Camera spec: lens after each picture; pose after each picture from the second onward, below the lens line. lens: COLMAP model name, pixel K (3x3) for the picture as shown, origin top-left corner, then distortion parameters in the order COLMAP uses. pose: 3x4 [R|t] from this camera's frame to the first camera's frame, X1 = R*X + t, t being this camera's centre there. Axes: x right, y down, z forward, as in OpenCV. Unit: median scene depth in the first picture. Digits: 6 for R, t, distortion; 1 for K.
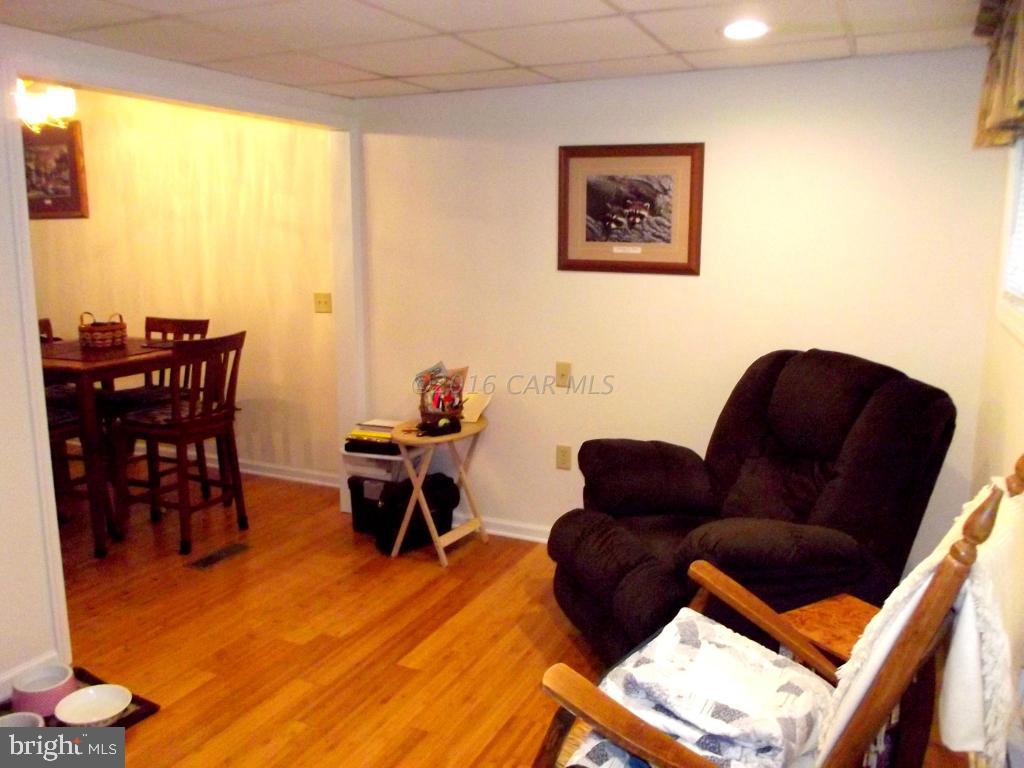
lens RADIAL K [[875.1, 0, 512.0], [0, 875.1, 384.0], [0, 0, 1]] dist [-0.011312, -0.003159]
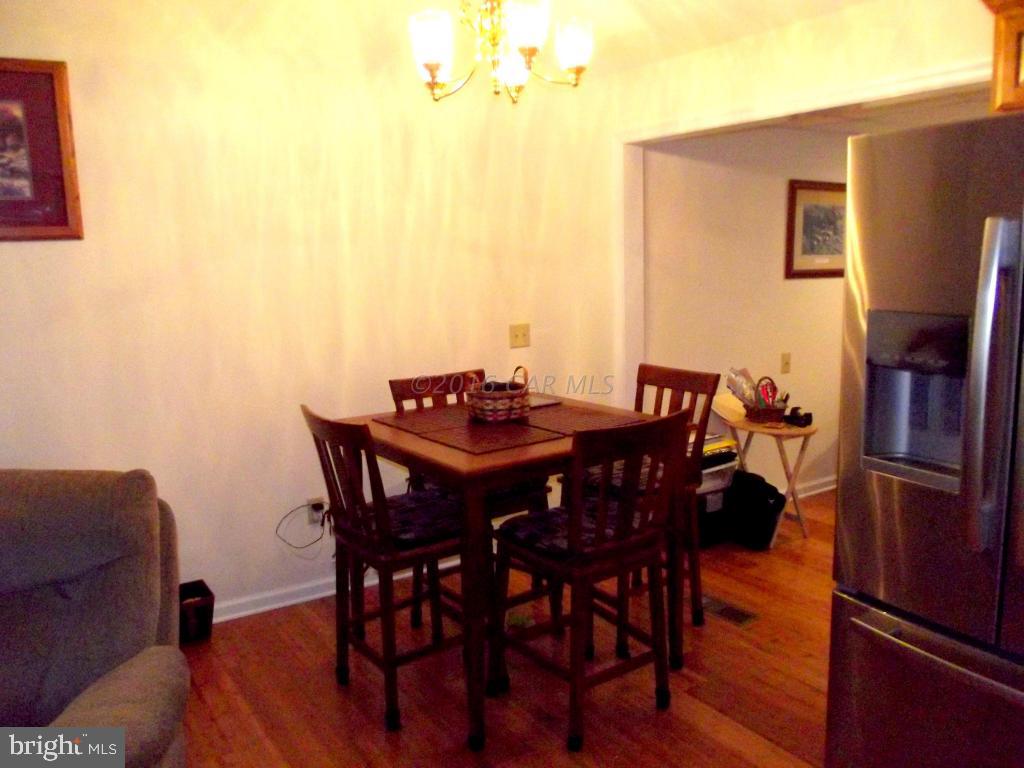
lens RADIAL K [[875.1, 0, 512.0], [0, 875.1, 384.0], [0, 0, 1]] dist [-0.011312, -0.003159]
pose [[0.487680, -0.142051, 0.861388, -1.228859], [0.170830, 0.983127, 0.065410, -0.131577], [-0.856146, 0.115252, 0.503718, 0.730719]]
